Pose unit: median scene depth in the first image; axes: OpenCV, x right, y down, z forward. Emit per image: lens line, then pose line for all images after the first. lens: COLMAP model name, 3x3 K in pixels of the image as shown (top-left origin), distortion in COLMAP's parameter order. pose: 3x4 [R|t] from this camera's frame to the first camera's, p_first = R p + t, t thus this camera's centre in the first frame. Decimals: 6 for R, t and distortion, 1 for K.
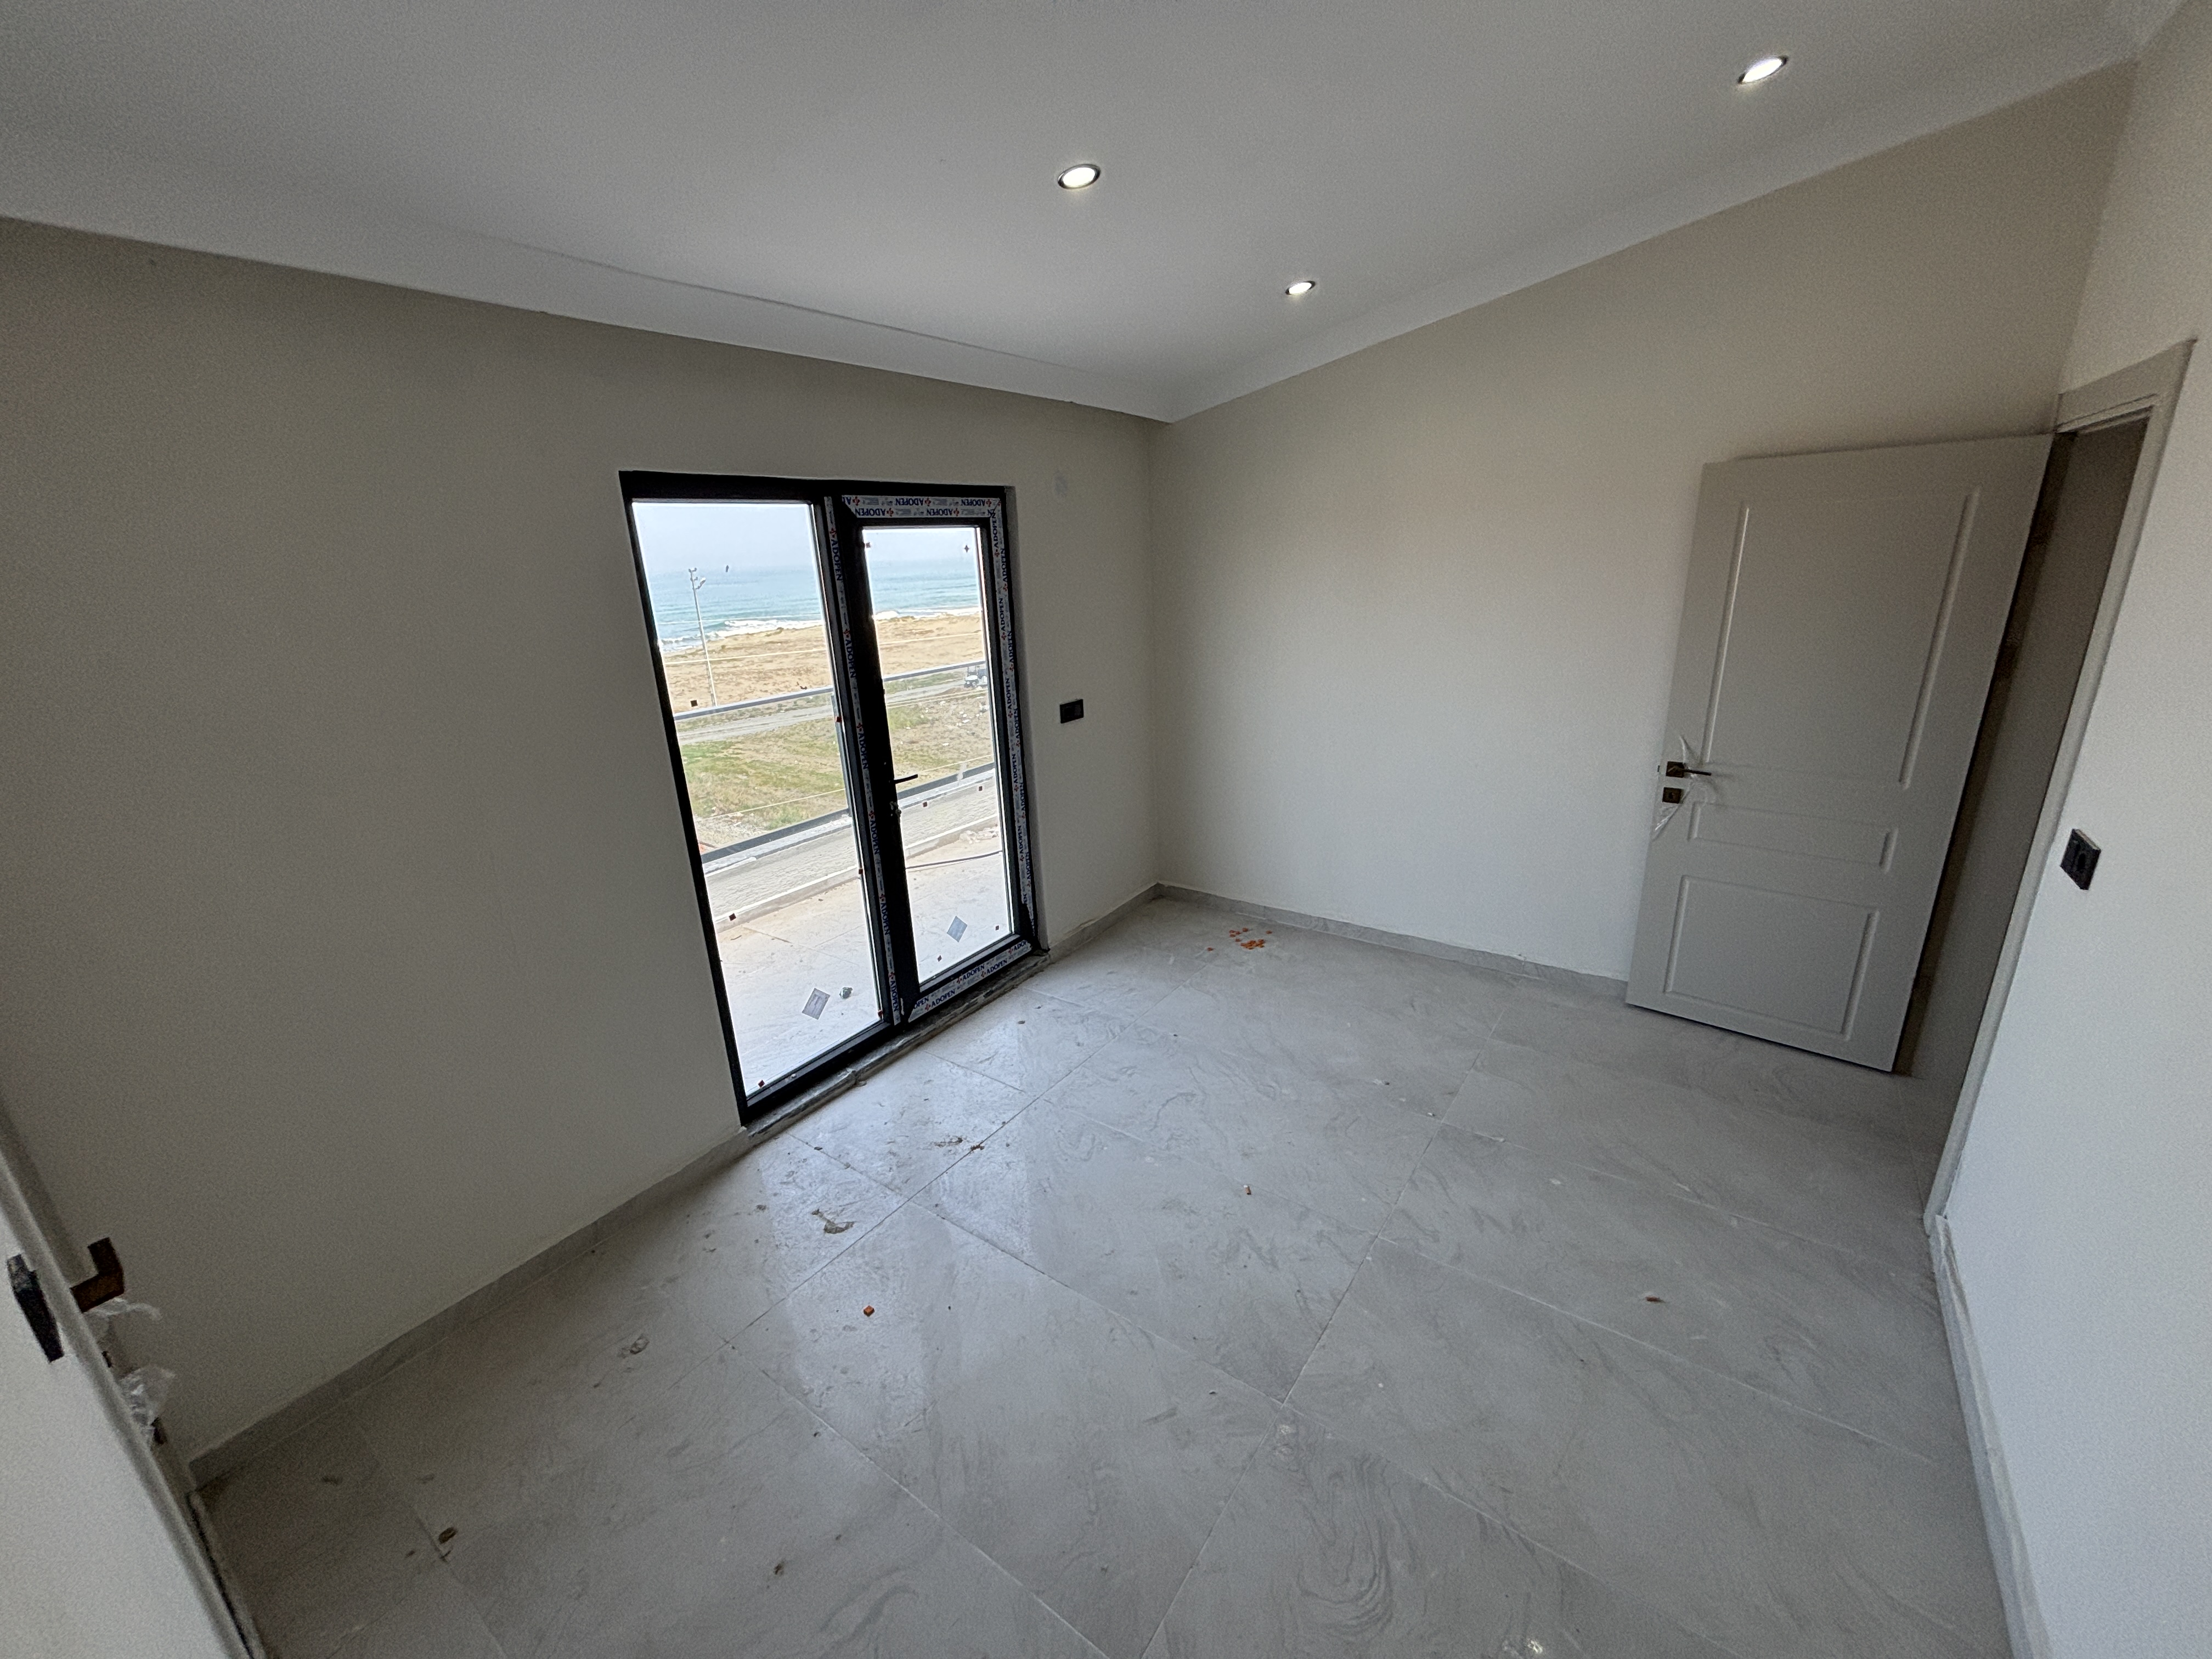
lens RADIAL K [[898.7, 0, 1107.0], [0, 898.7, 822.0], [0, 0, 1]] dist [0.082868, 0.000141]
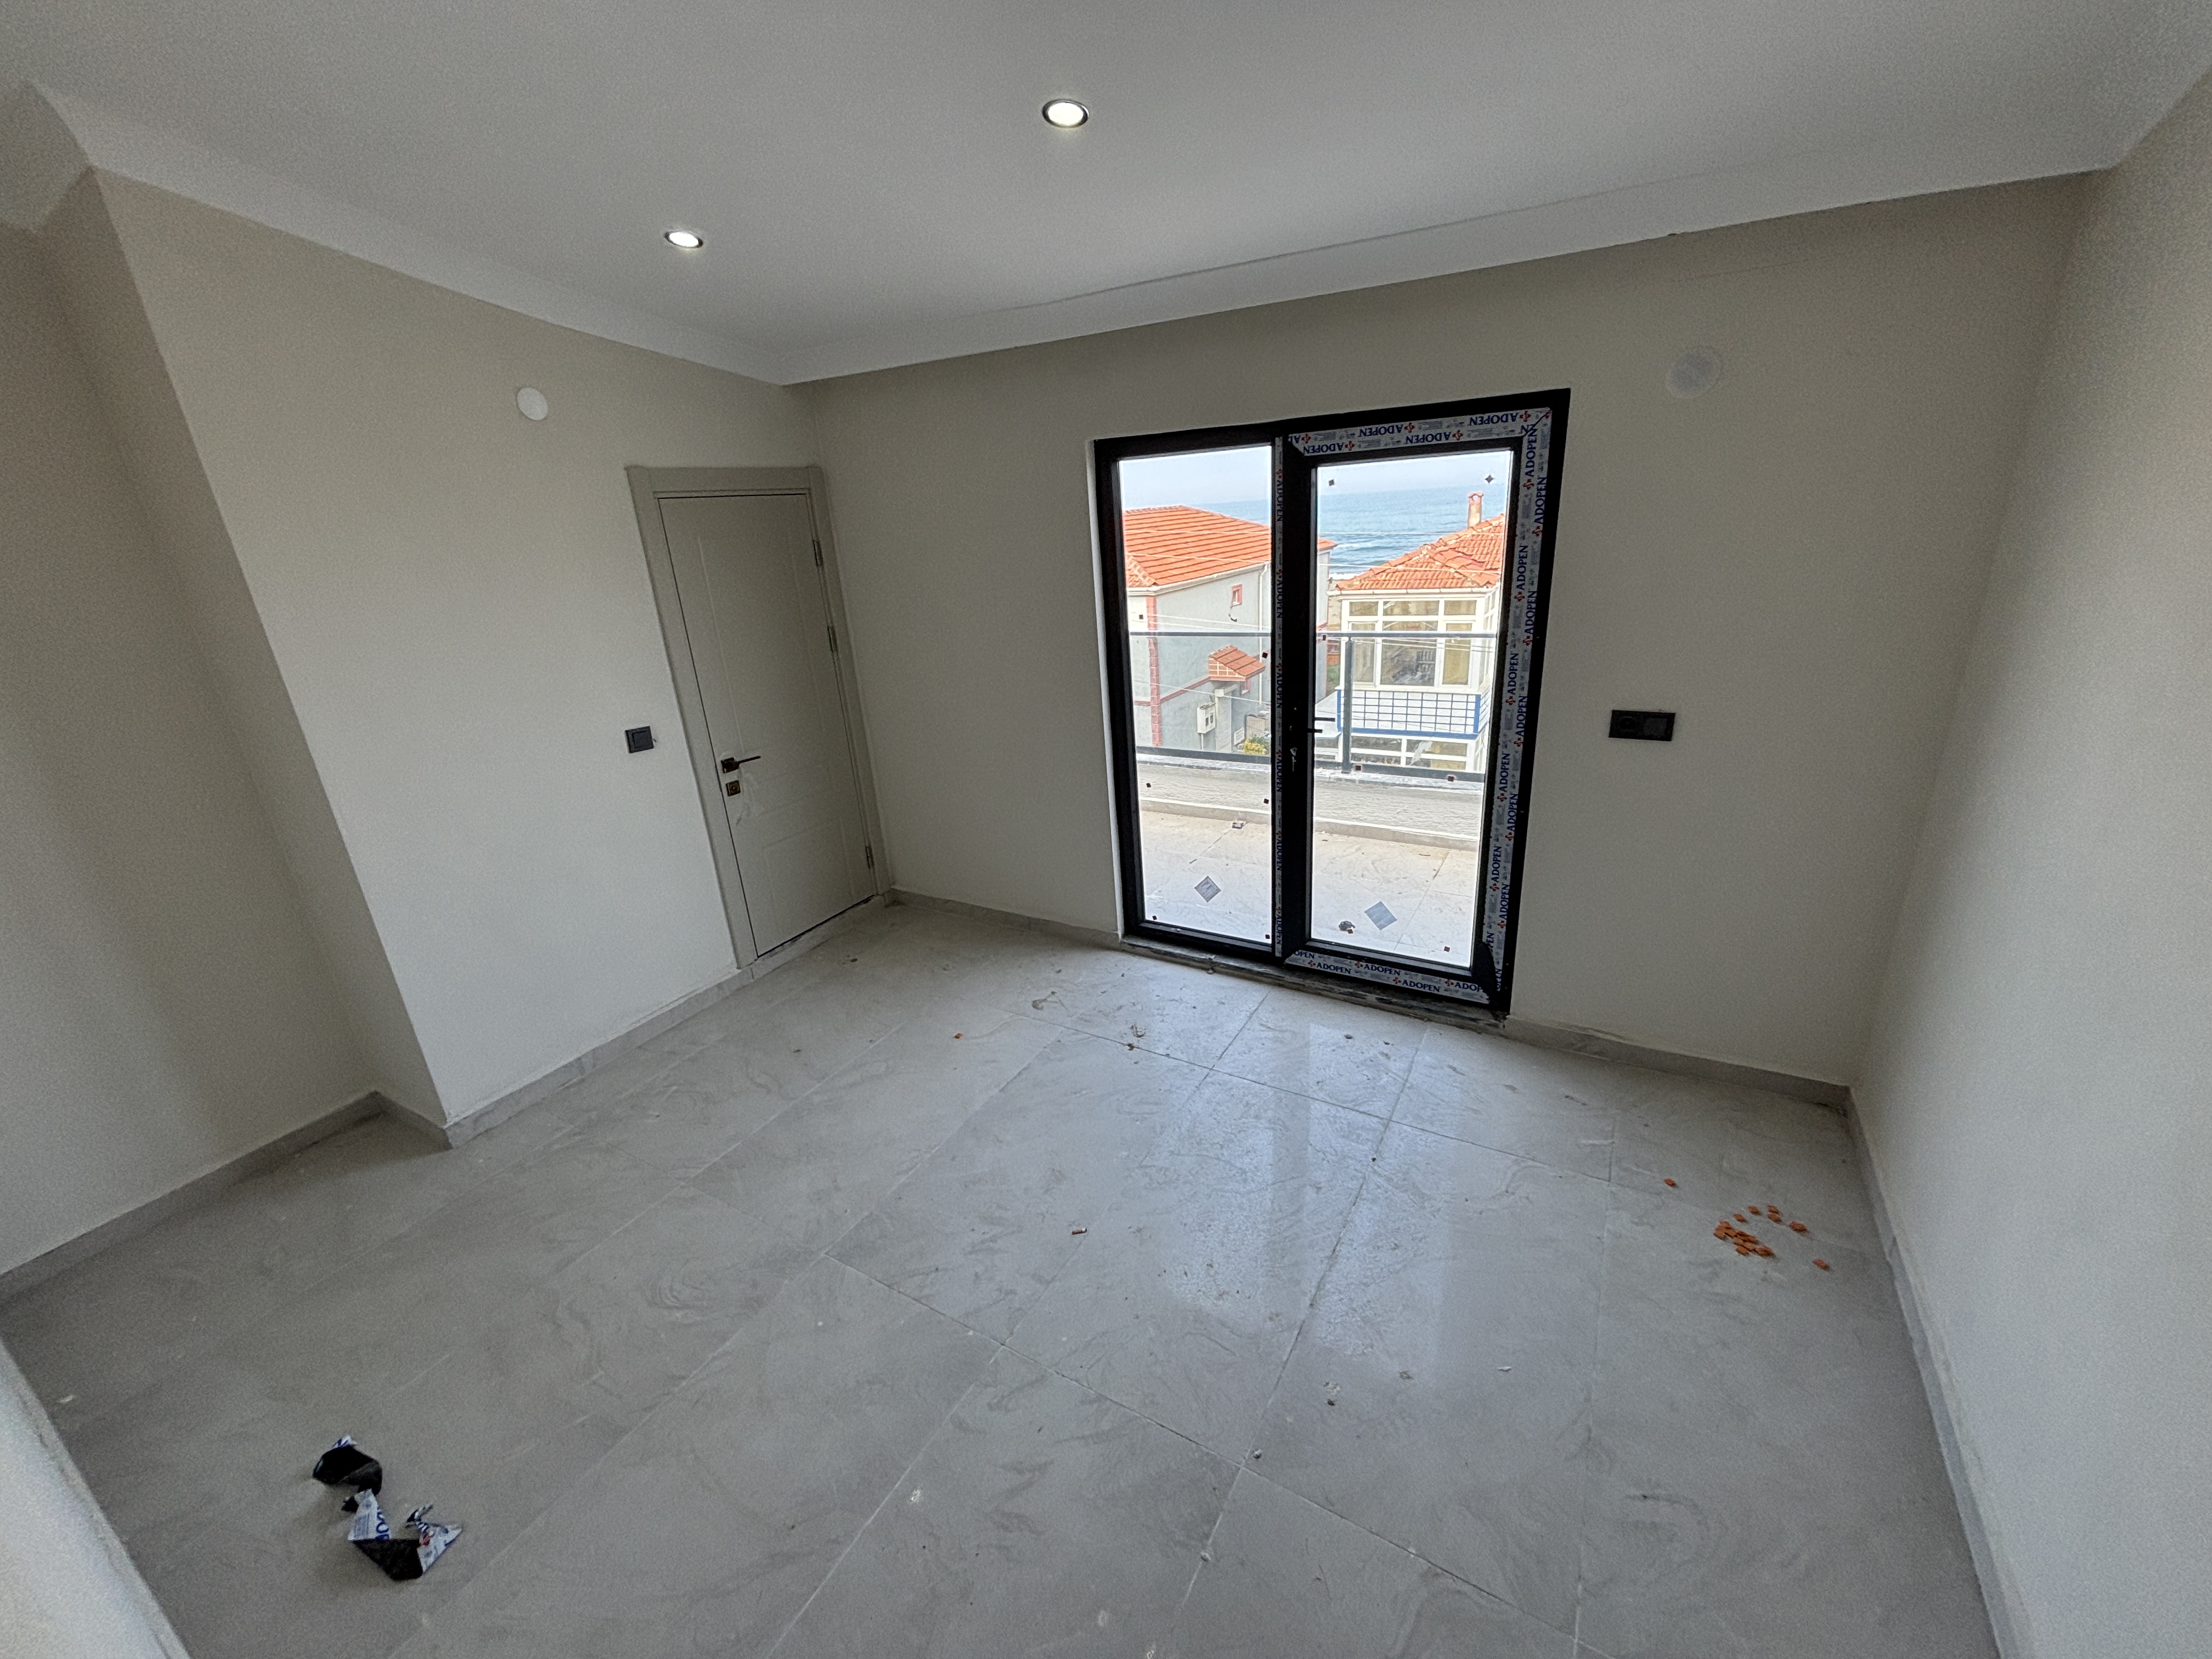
lens RADIAL K [[886.5, 0, 1108.7], [0, 886.5, 818.7], [0, 0, 1]] dist [0.026716, 0.000100]
pose [[0.100747, 0.361843, -0.926779, 0.678798], [-0.248002, 0.911248, 0.328819, -0.221382], [0.963507, 0.196716, 0.181543, 0.642618]]
